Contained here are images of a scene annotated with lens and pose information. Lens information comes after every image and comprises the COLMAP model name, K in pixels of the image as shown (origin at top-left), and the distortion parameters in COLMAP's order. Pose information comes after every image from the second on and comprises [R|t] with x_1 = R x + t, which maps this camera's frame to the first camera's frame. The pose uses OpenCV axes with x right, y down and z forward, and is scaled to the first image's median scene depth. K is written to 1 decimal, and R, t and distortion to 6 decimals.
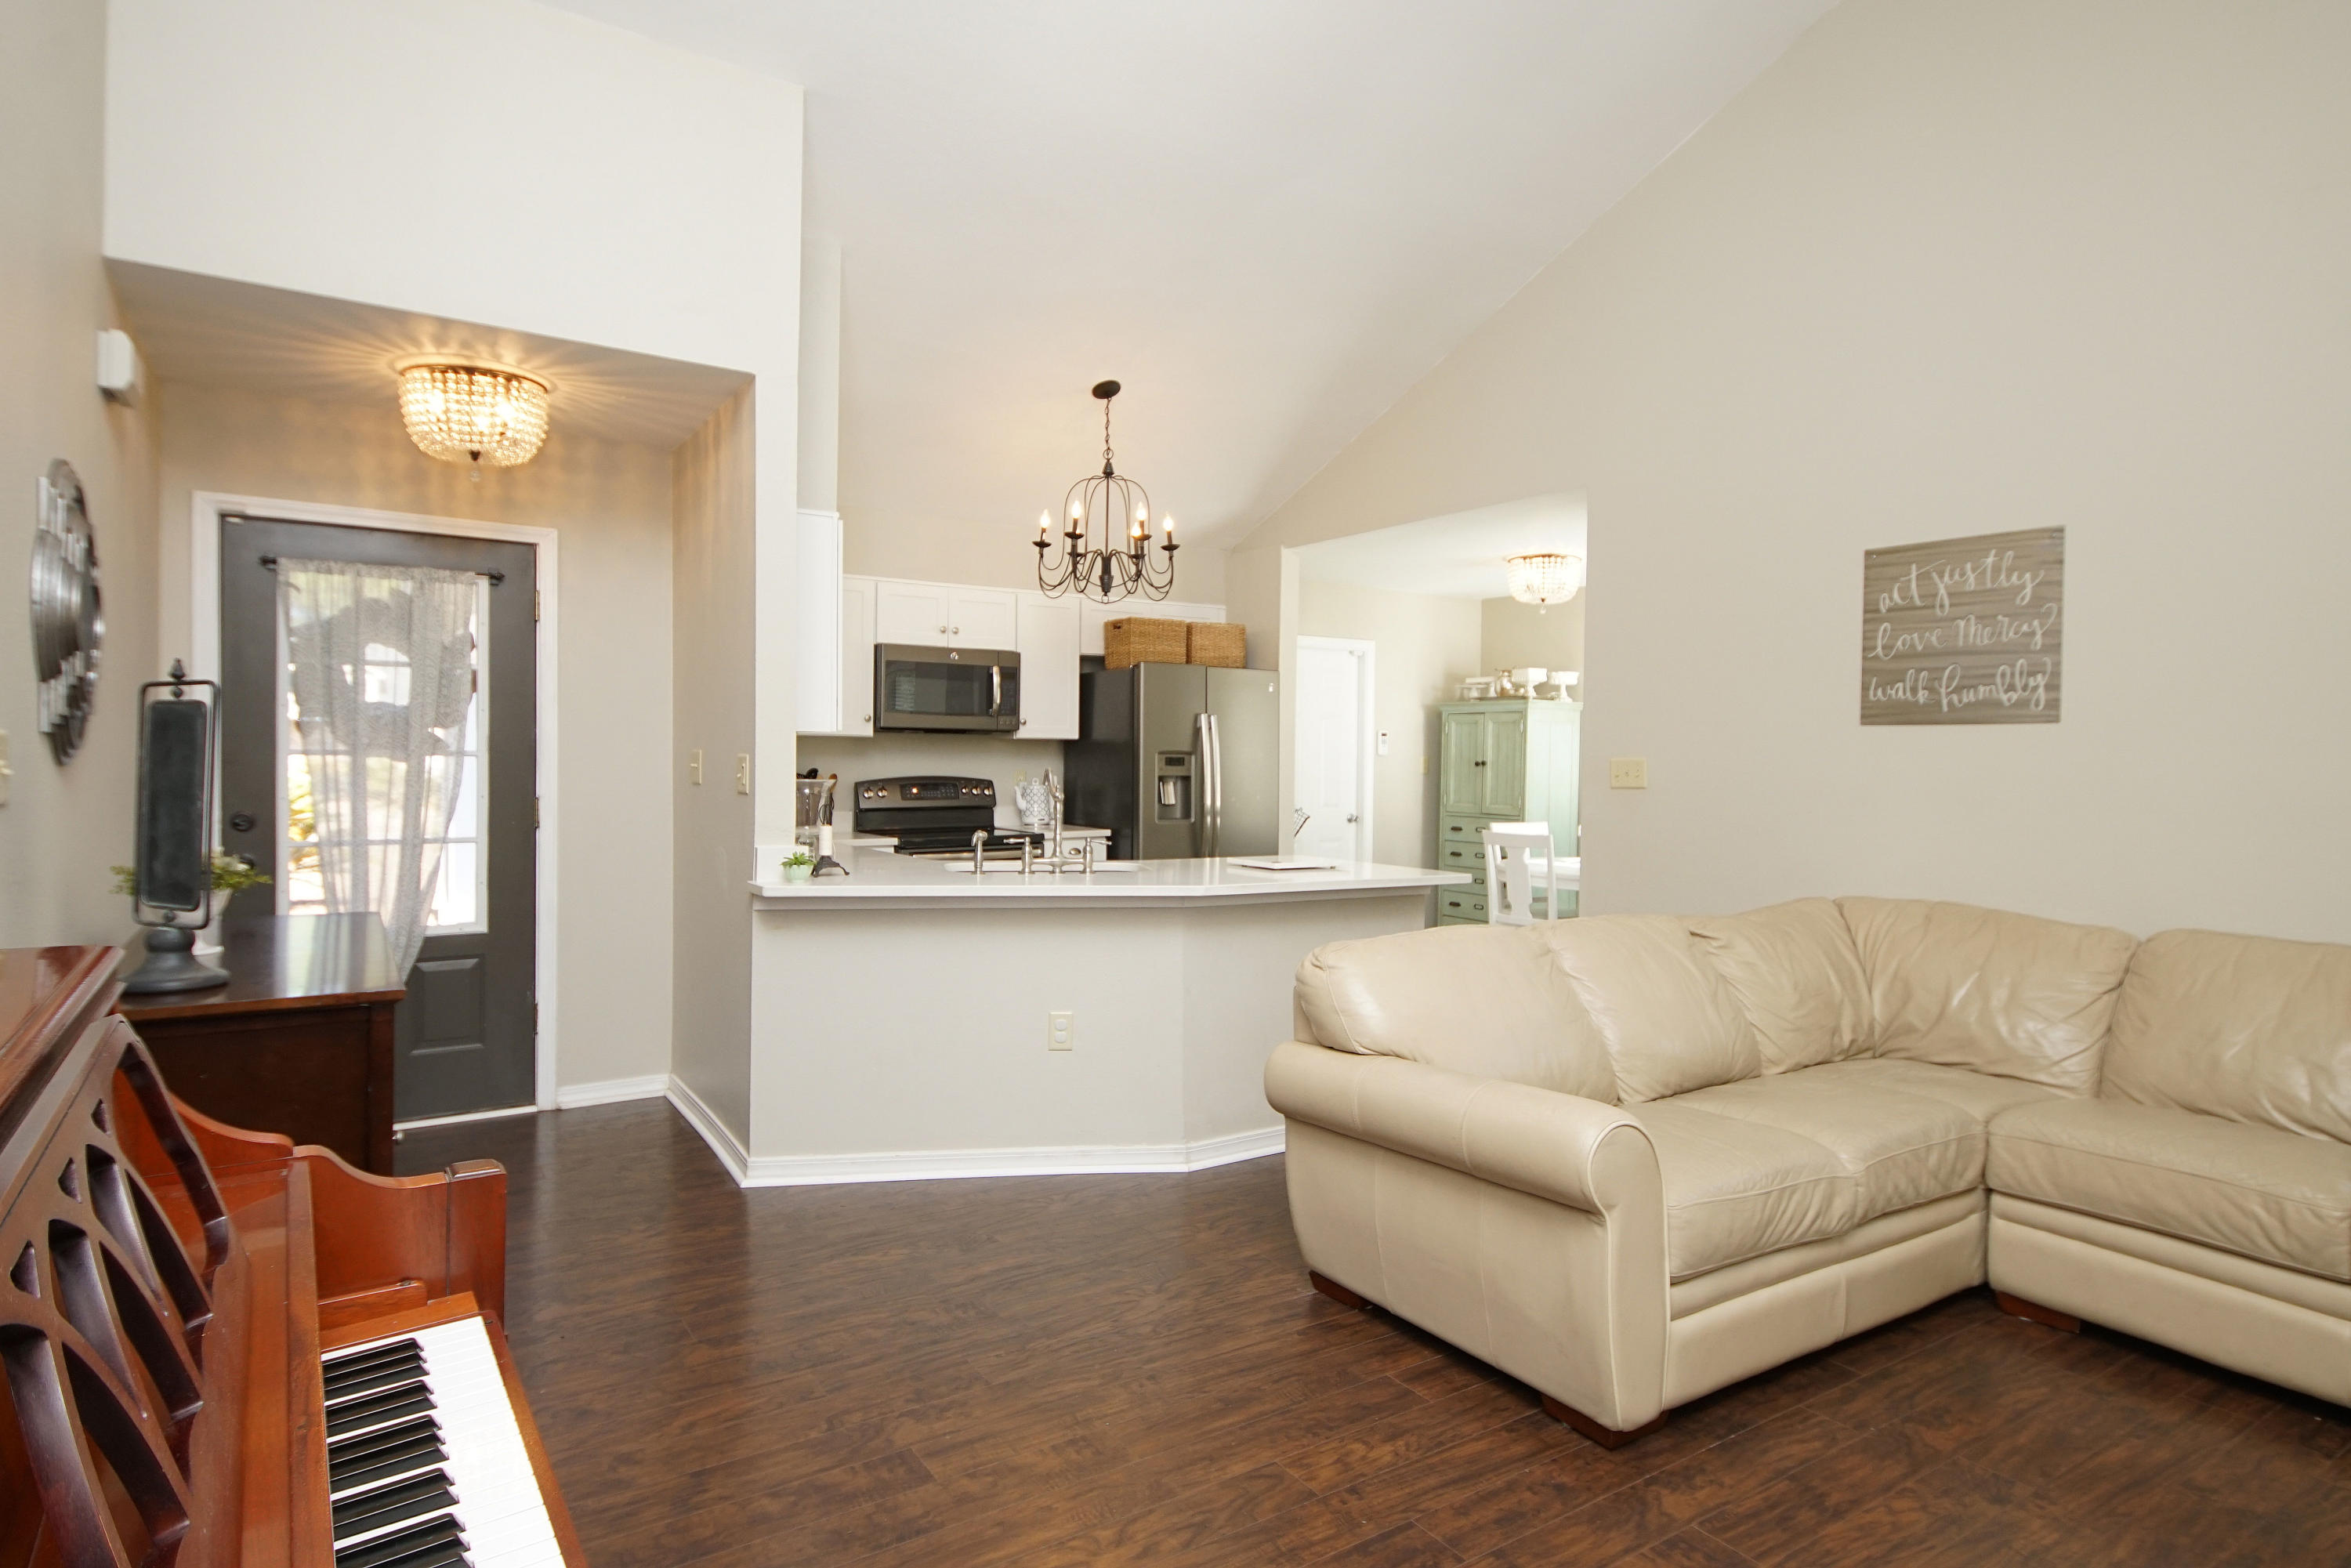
lens RADIAL K [[1256.2, 0, 1158.5], [0, 1256.2, 771.6], [0, 0, 1]] dist [0.039745, -0.038684]
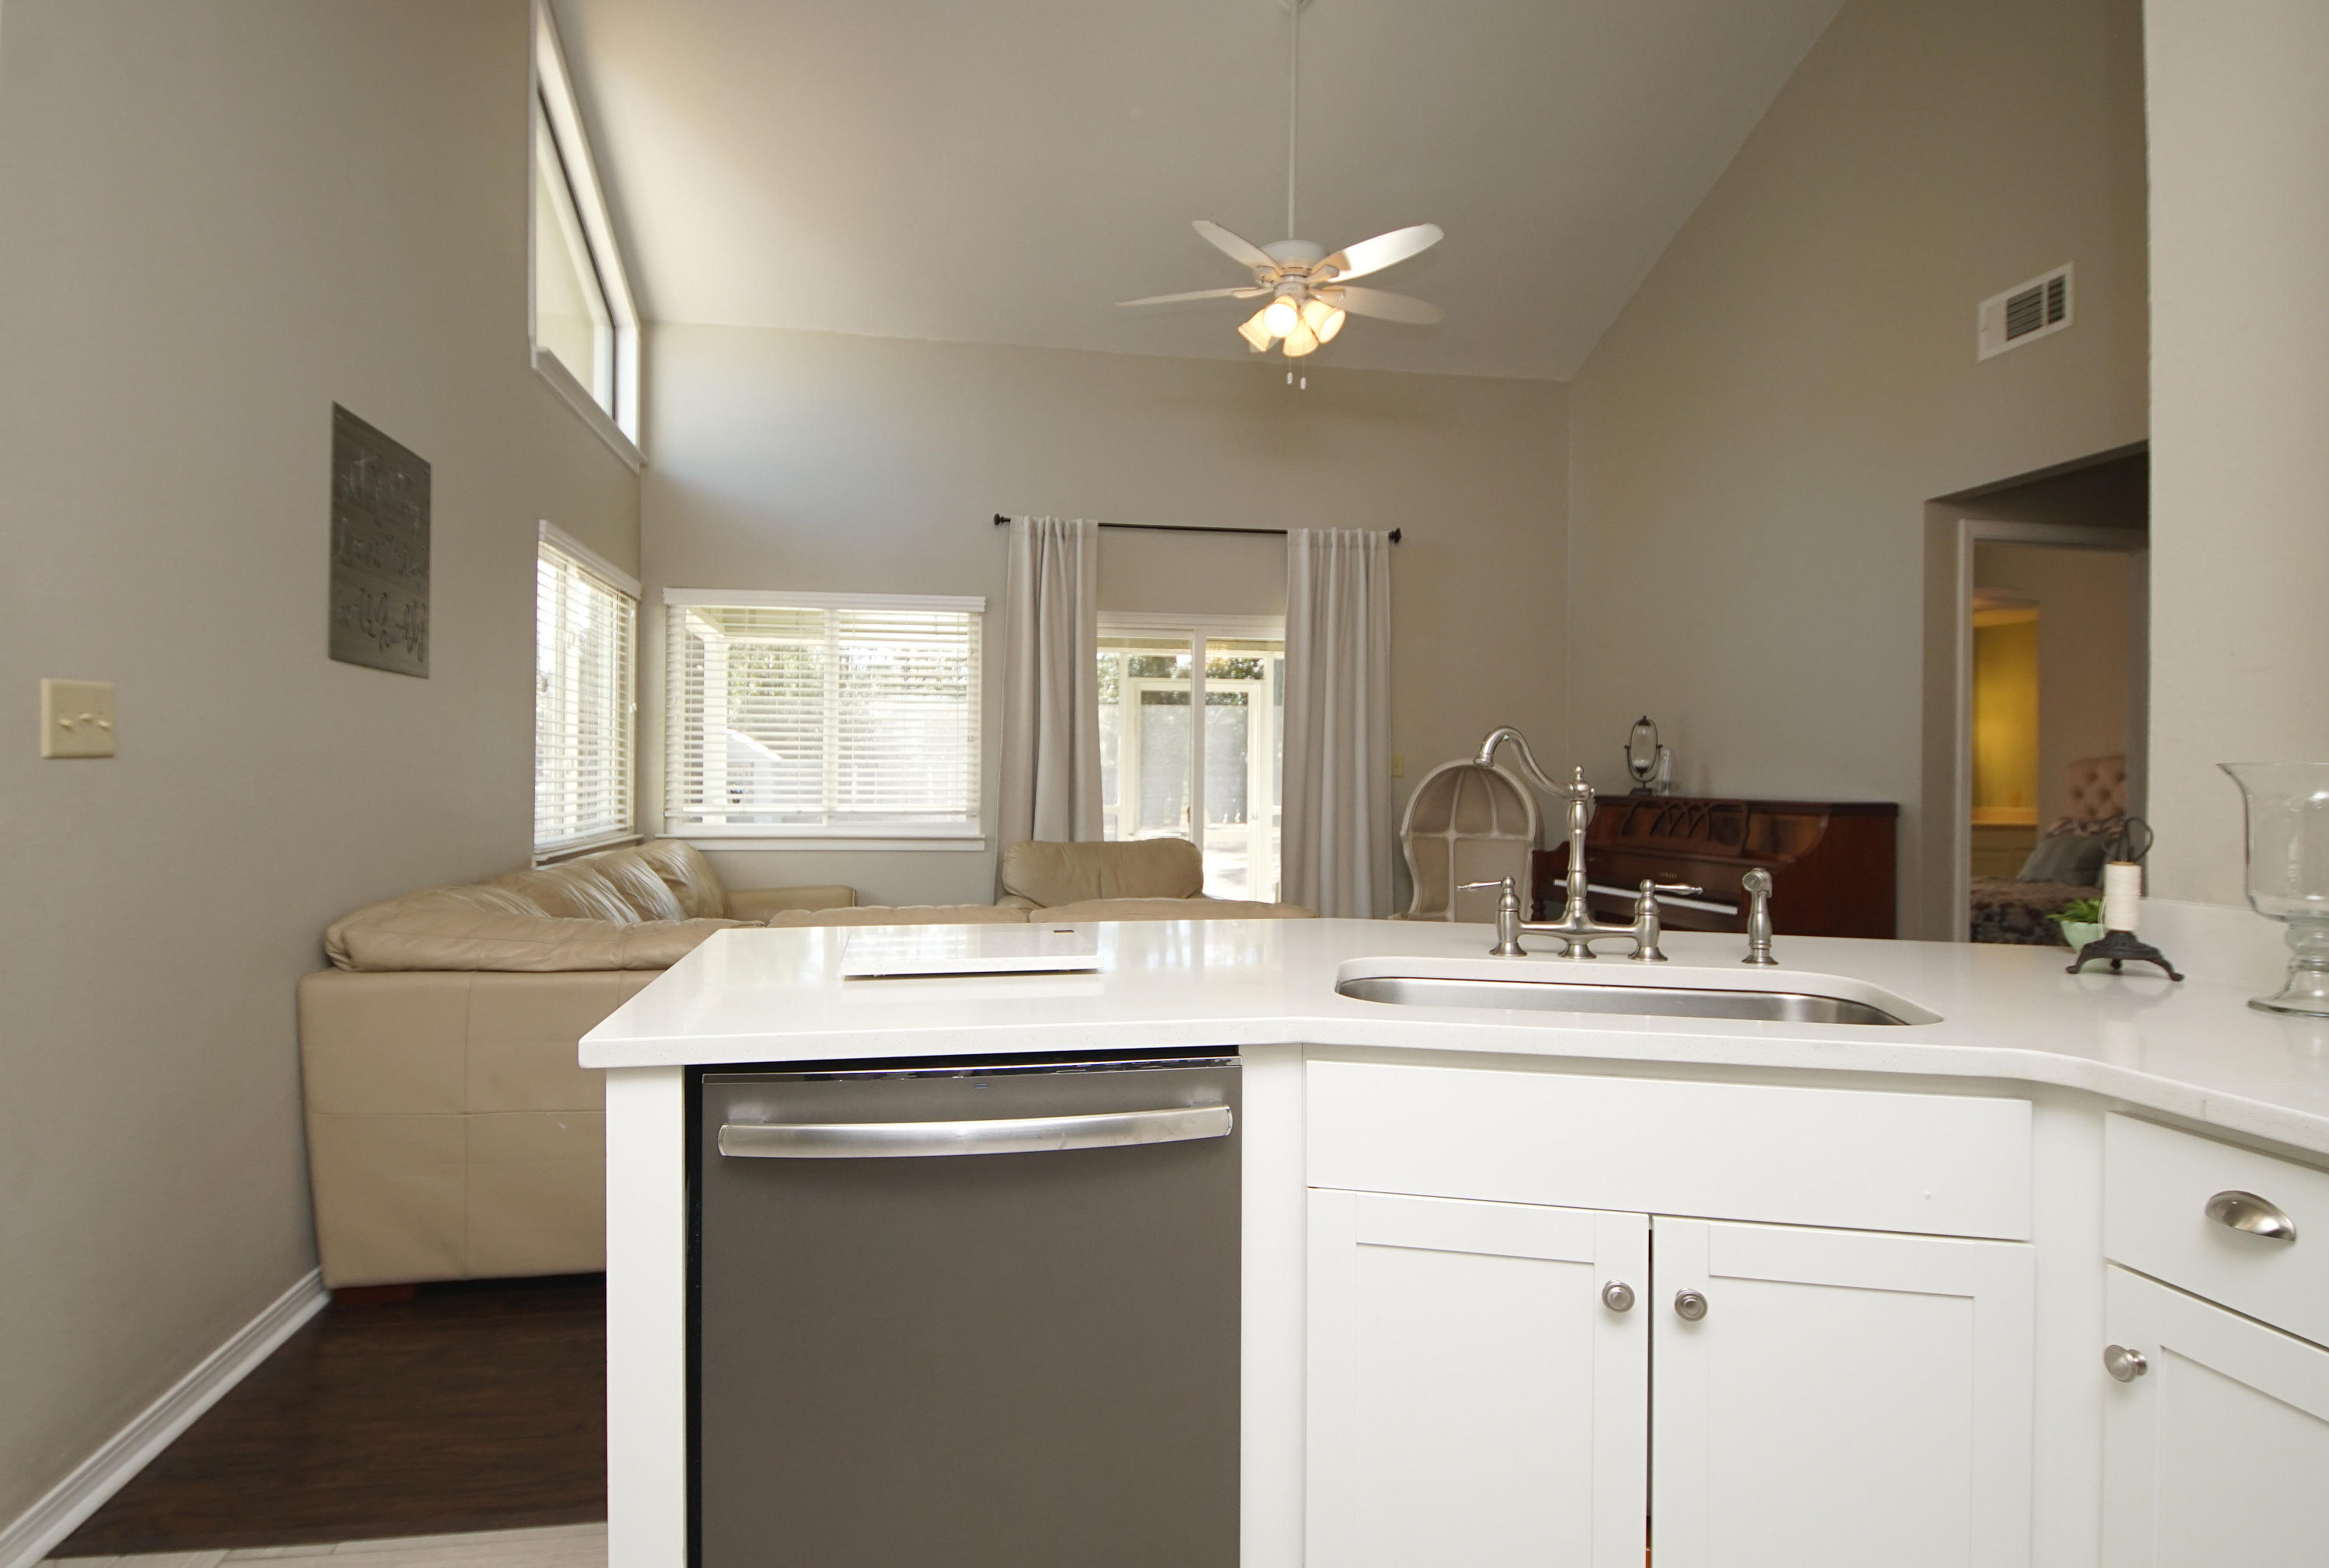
lens RADIAL K [[1255.3, 0, 1126.1], [0, 1255.3, 771.1], [0, 0, 1]] dist [0.019996, -0.000281]
pose [[-0.918458, -0.018830, 0.395070, -0.103151], [-0.015967, 0.999817, 0.010536, 0.010196], [-0.395197, 0.003369, -0.918590, 1.452563]]
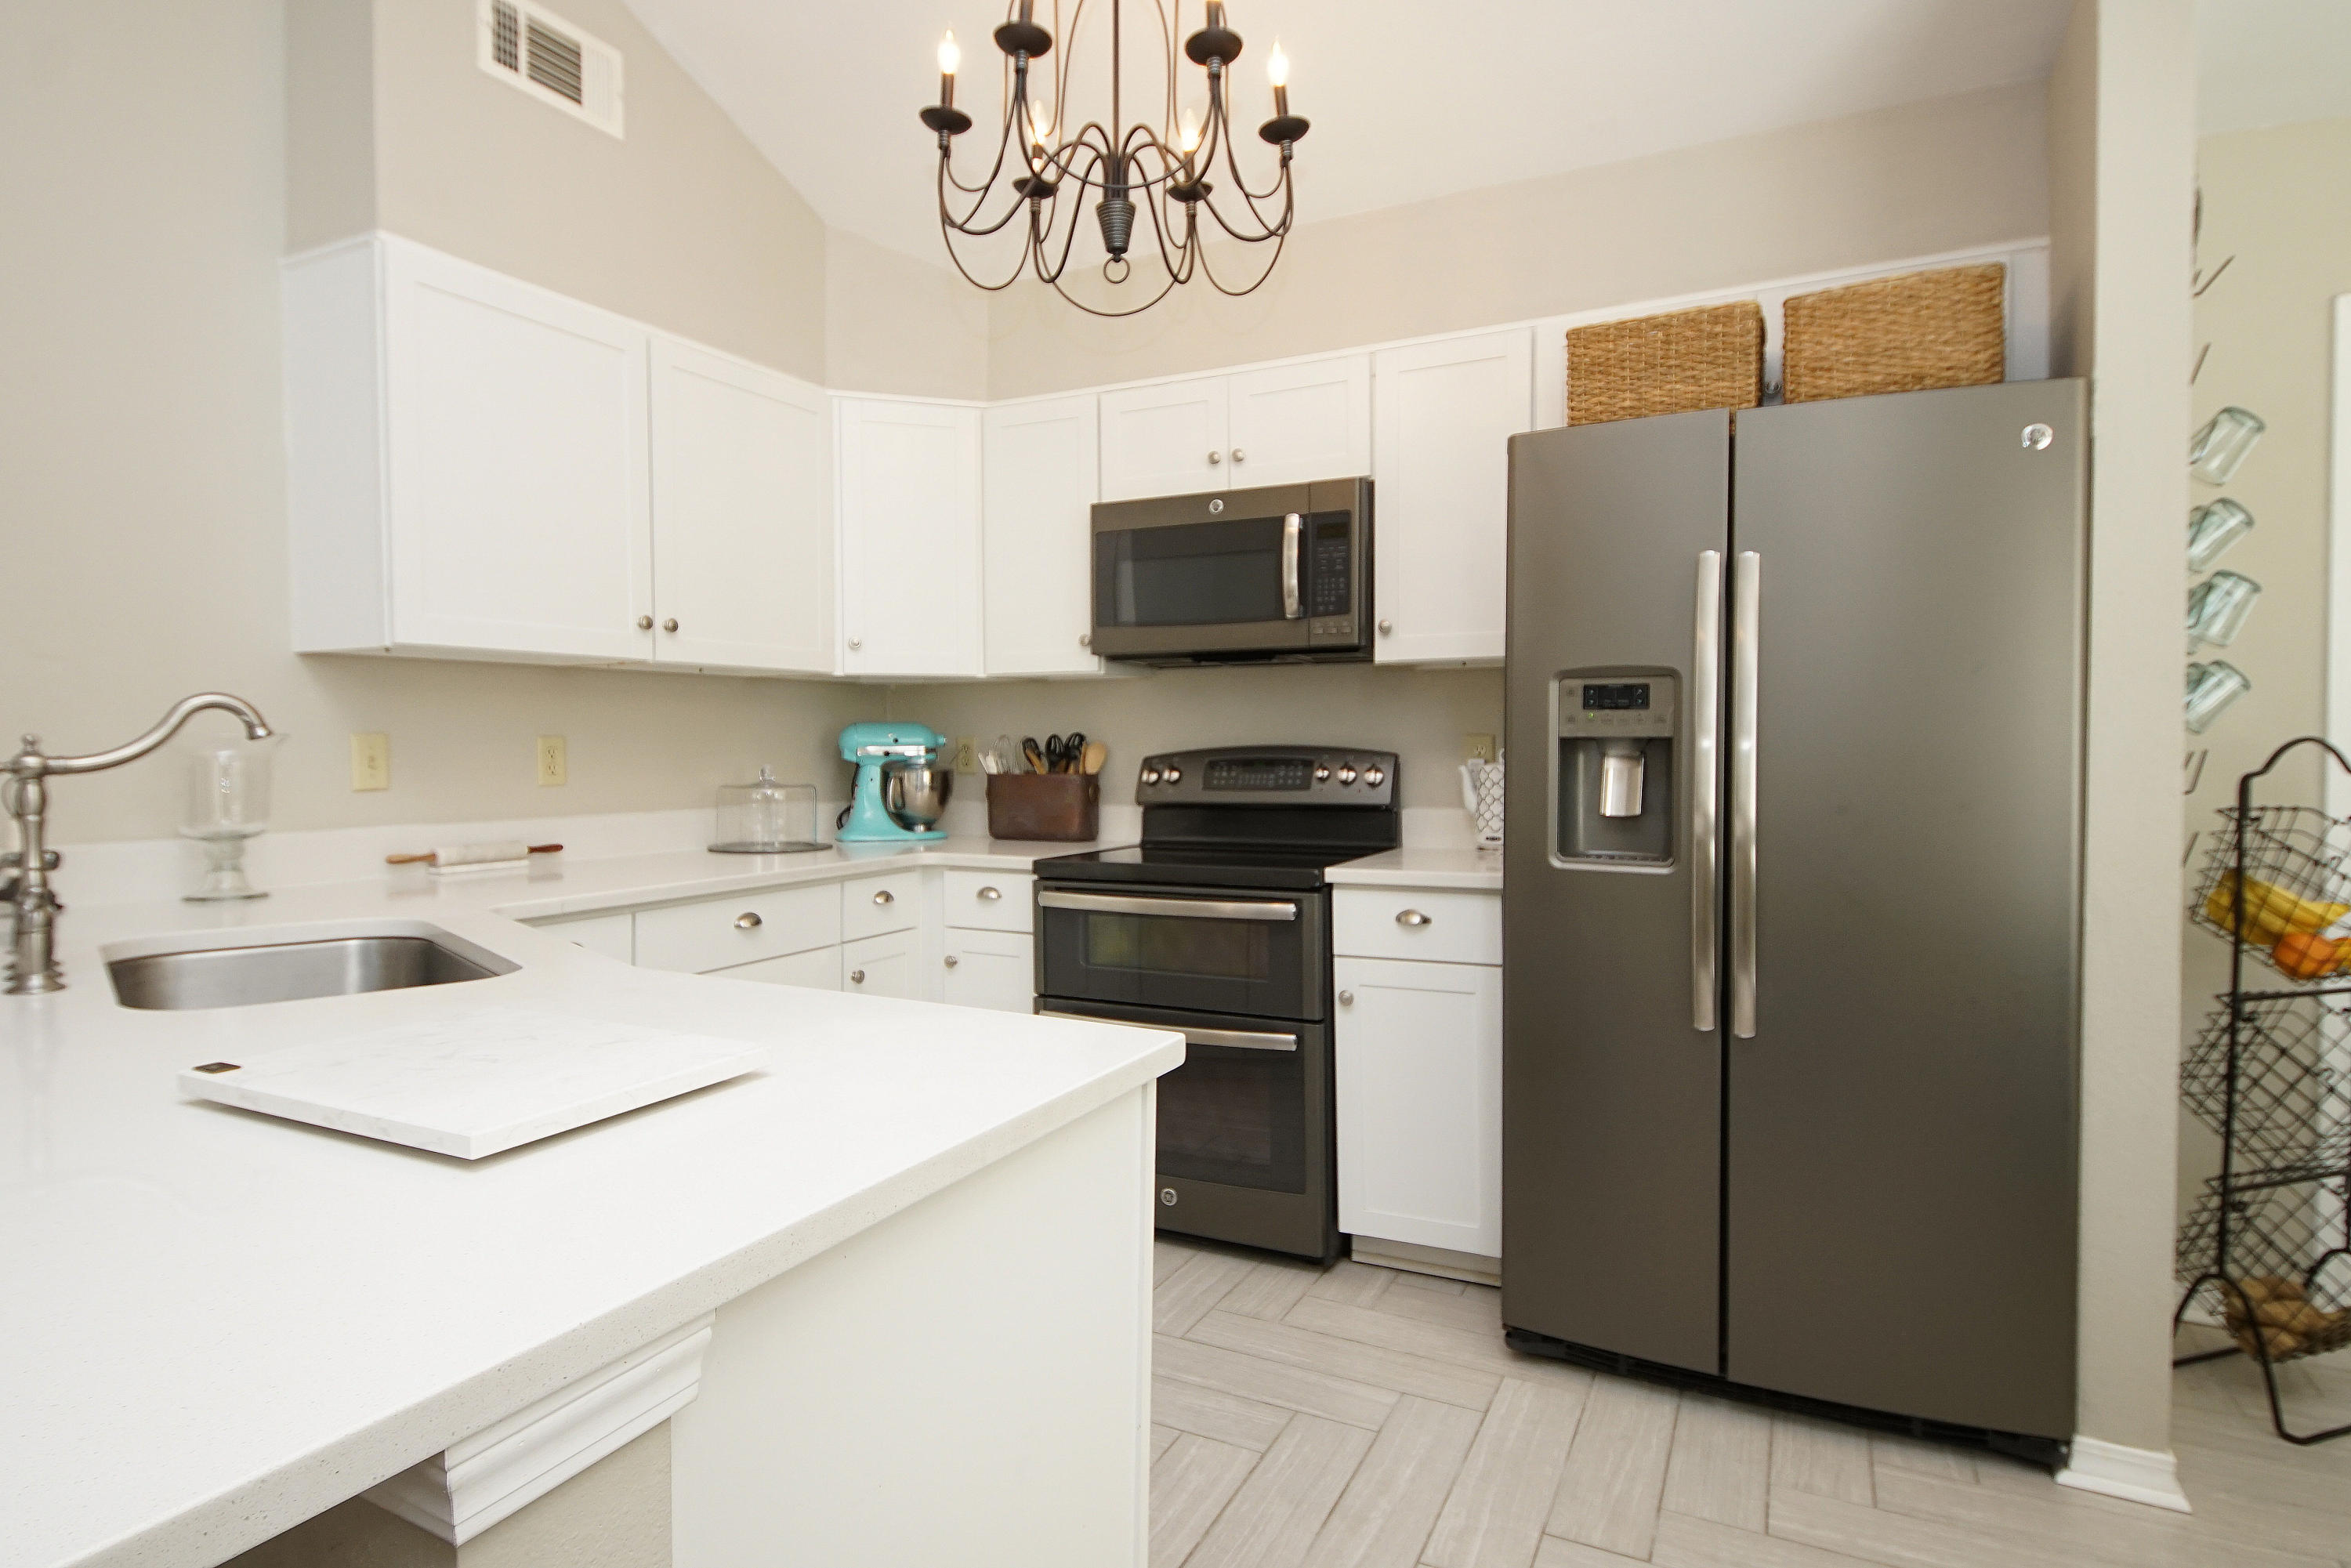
lens RADIAL K [[1256.2, 0, 1158.5], [0, 1256.2, 771.6], [0, 0, 1]] dist [0.039745, -0.038684]
pose [[0.501159, 0.009071, -0.865307, 0.388411], [-0.004113, 0.999959, 0.008100, 0.015997], [0.865345, -0.000500, 0.501176, 1.064899]]
